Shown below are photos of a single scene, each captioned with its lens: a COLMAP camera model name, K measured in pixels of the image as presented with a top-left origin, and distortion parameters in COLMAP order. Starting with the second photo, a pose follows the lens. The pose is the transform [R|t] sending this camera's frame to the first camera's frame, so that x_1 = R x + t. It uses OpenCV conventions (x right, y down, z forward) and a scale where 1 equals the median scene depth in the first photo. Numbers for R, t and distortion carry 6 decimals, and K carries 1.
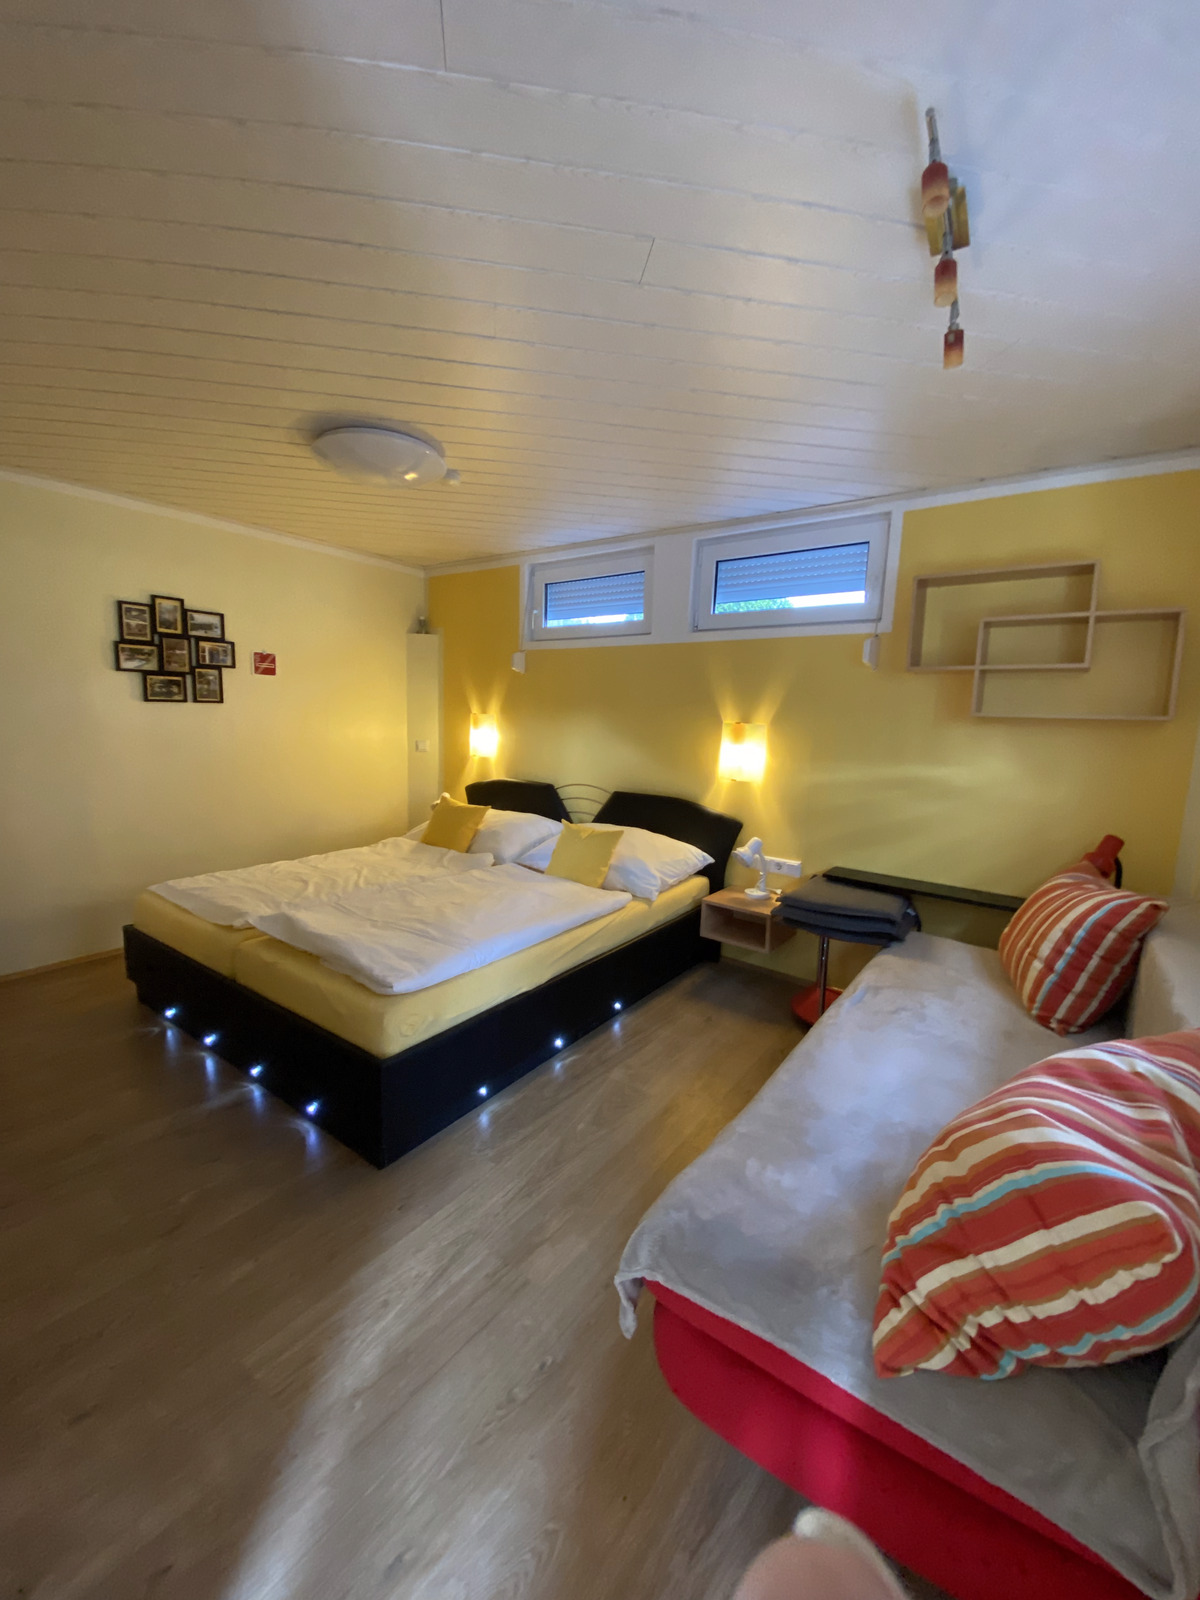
lens RADIAL K [[649.3, 0, 603.1], [0, 649.3, 798.9], [0, 0, 1]] dist [0.051601, -0.028809]
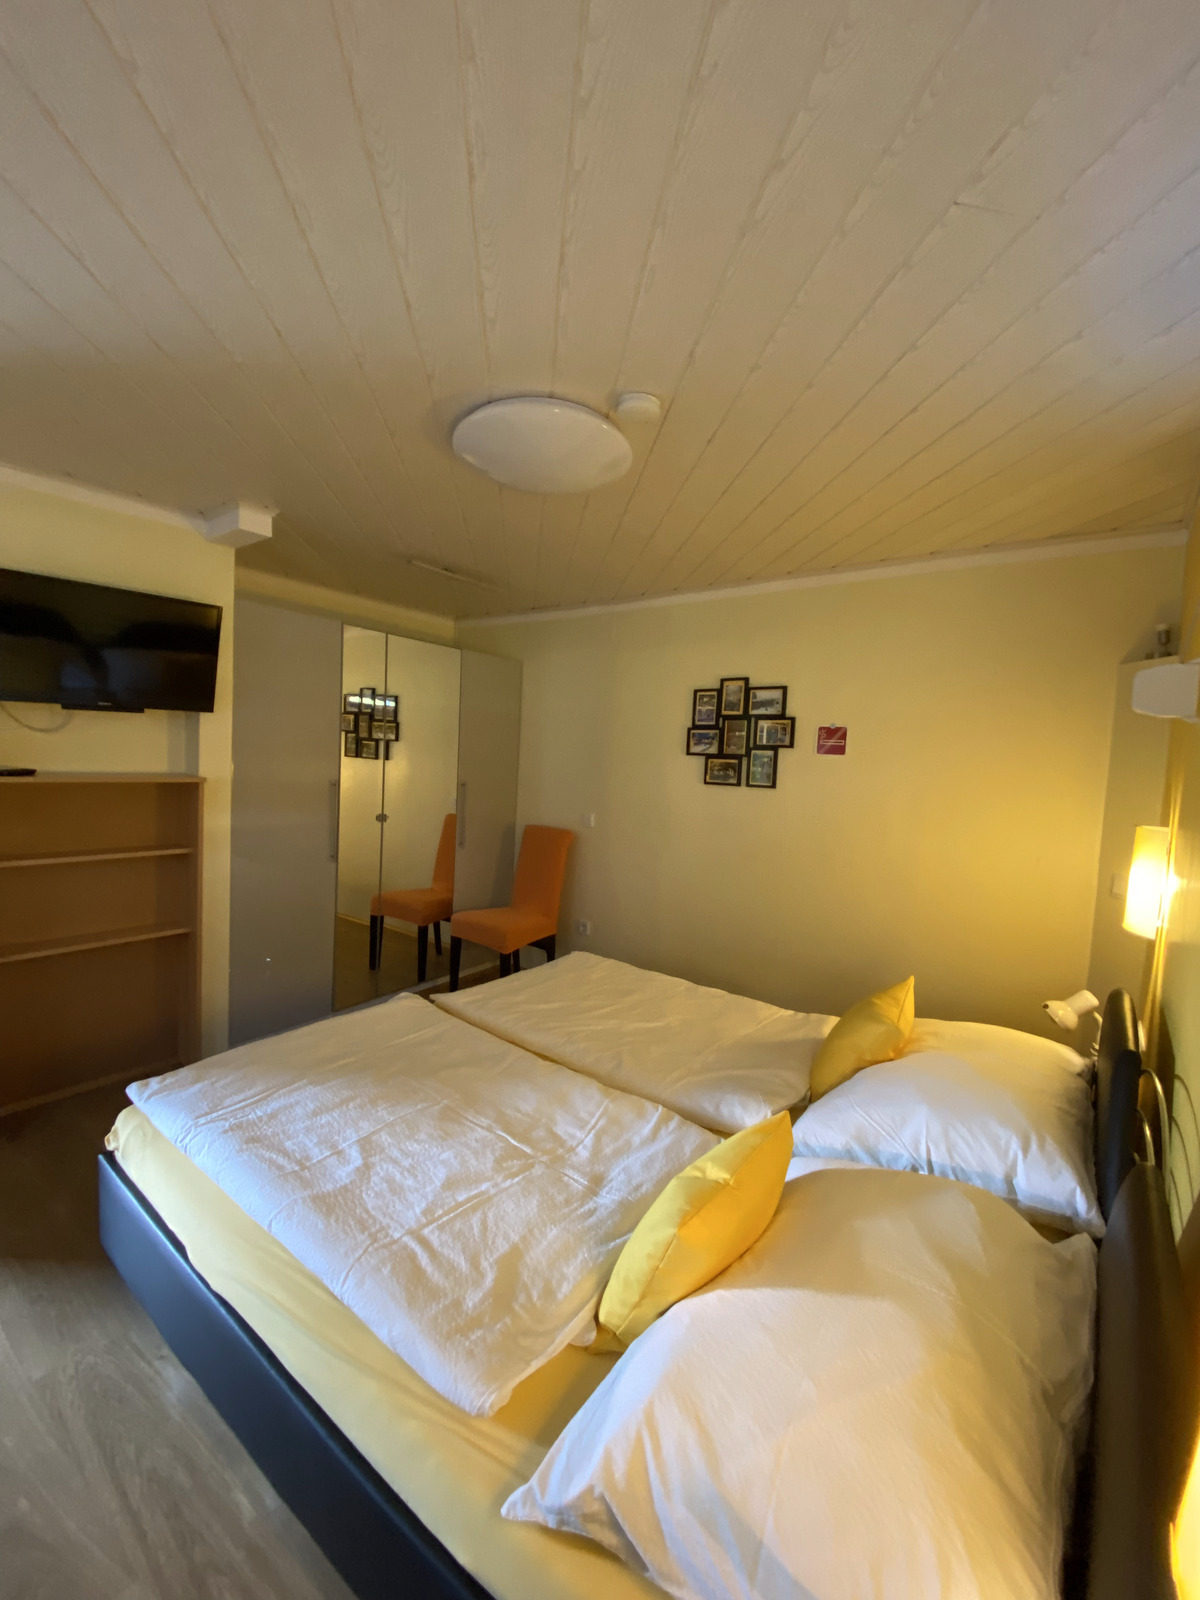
lens RADIAL K [[649.3, 0, 603.1], [0, 649.3, 798.9], [0, 0, 1]] dist [0.051601, -0.028809]
pose [[-0.019473, 0.035726, -0.999172, 0.369212], [-0.178176, 0.983240, 0.038629, -0.165213], [0.983806, 0.178781, -0.012781, 1.048977]]
